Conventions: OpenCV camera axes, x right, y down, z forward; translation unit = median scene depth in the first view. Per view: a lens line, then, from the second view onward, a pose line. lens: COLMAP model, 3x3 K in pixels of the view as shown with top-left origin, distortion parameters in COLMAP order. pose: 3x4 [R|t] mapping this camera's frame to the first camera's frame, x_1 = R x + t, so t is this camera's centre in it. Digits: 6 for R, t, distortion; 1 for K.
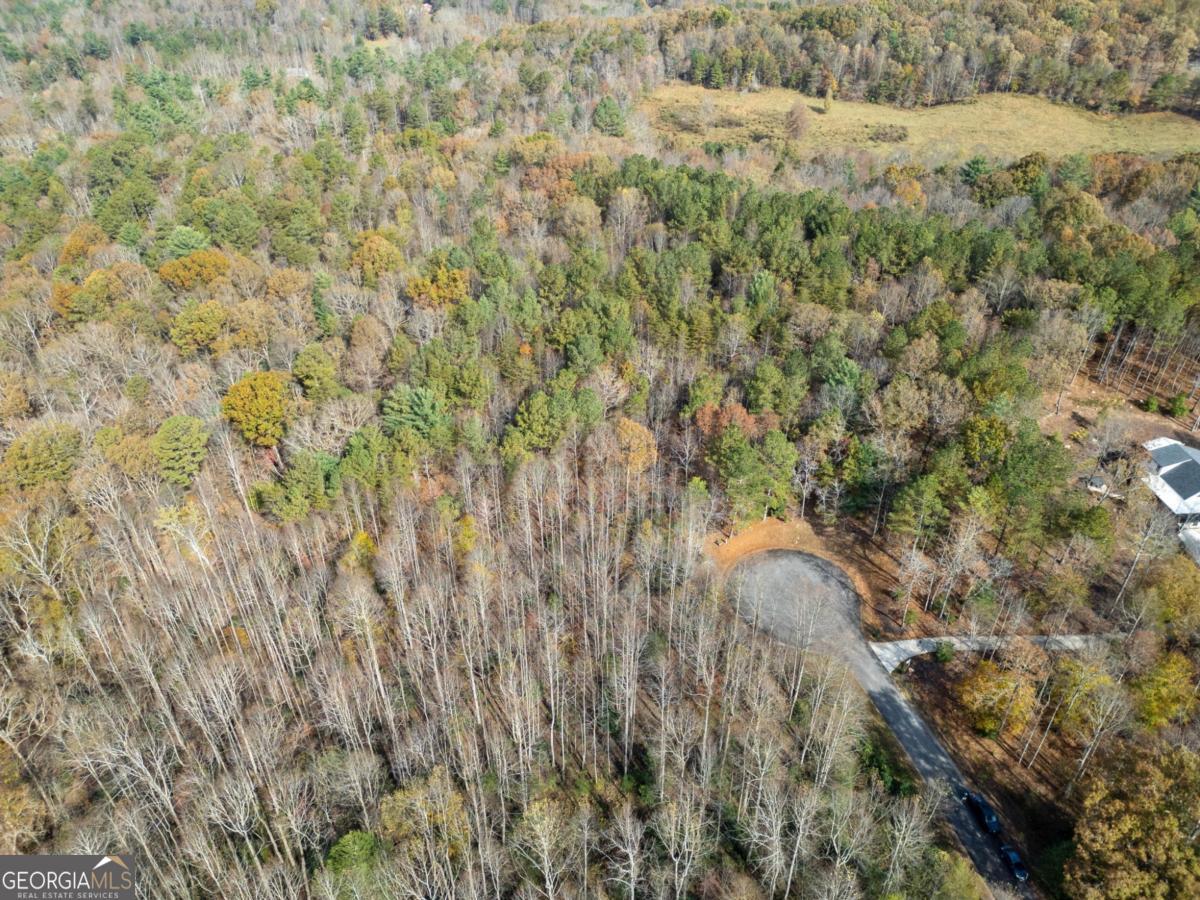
lens RADIAL K [[833.6, 0, 601.1], [0, 833.6, 451.0], [0, 0, 1]] dist [0.070238, -0.061905]
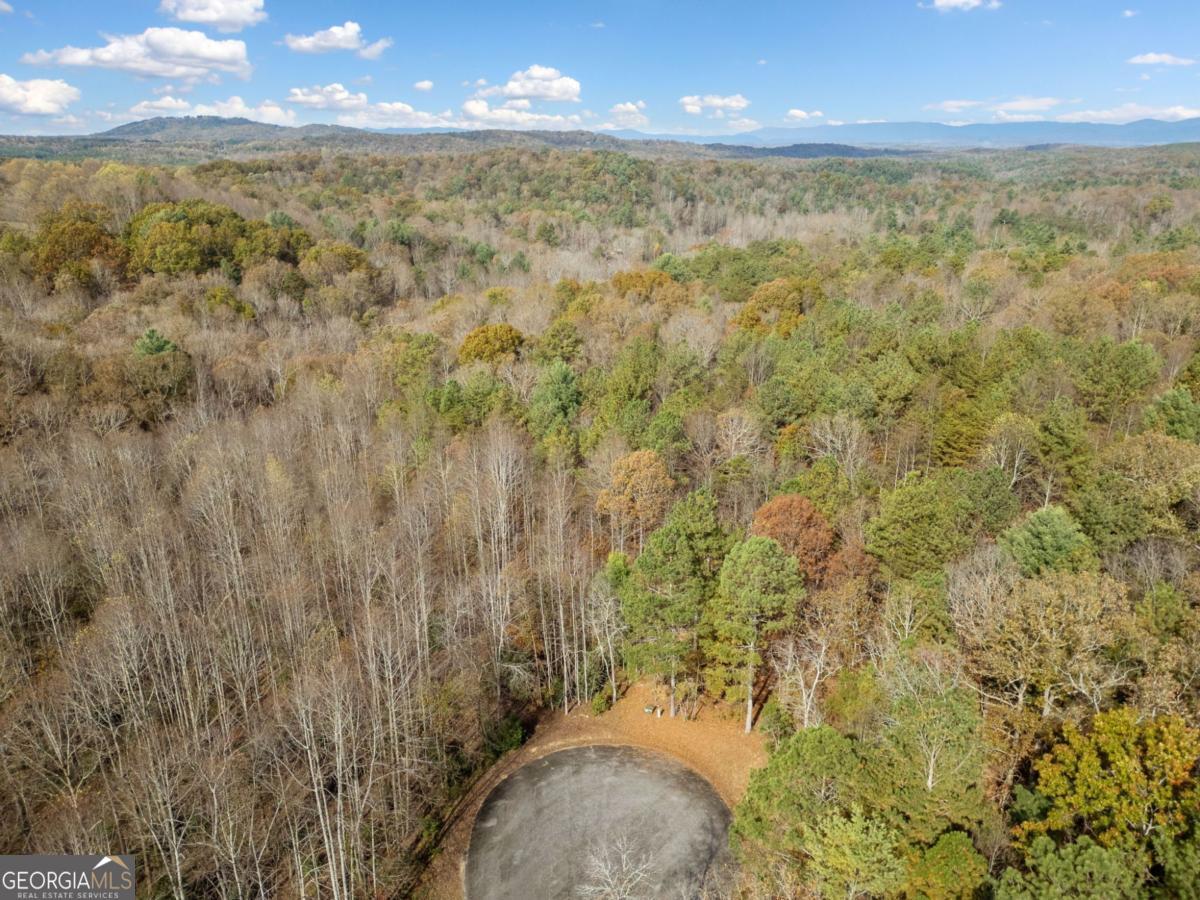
lens RADIAL K [[833.6, 0, 596.8], [0, 833.6, 446.1], [0, 0, 1]] dist [0.070238, -0.061905]
pose [[0.508529, 0.291931, -0.810046, 0.415162], [-0.489404, 0.872029, 0.007032, -0.020448], [0.708436, 0.392864, 0.586324, 0.465596]]
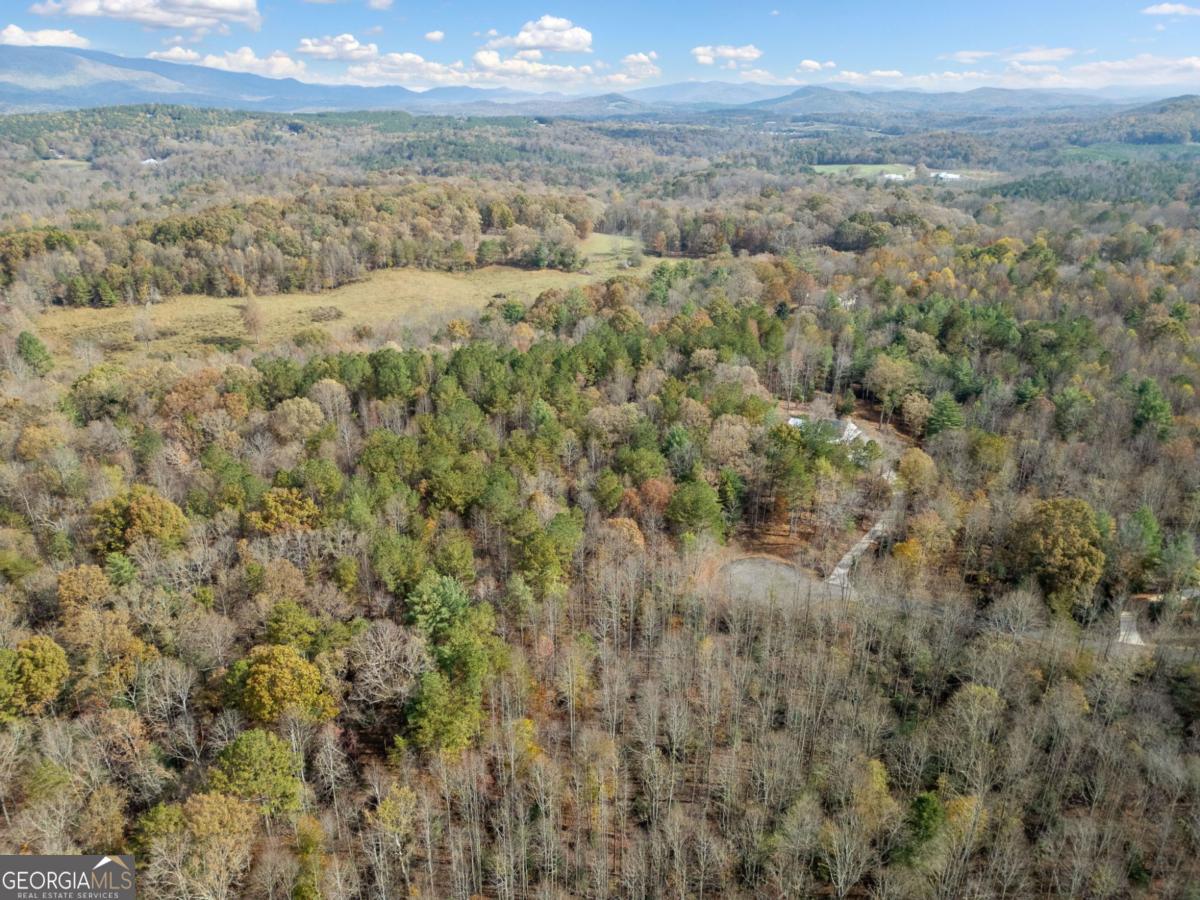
lens RADIAL K [[833.6, 0, 597.7], [0, 833.6, 449.6], [0, 0, 1]] dist [0.070238, -0.061905]
pose [[0.604160, -0.299247, 0.738540, -0.647448], [0.446530, 0.894765, -0.002735, -0.103726], [-0.660001, 0.331432, 0.674204, 0.145808]]
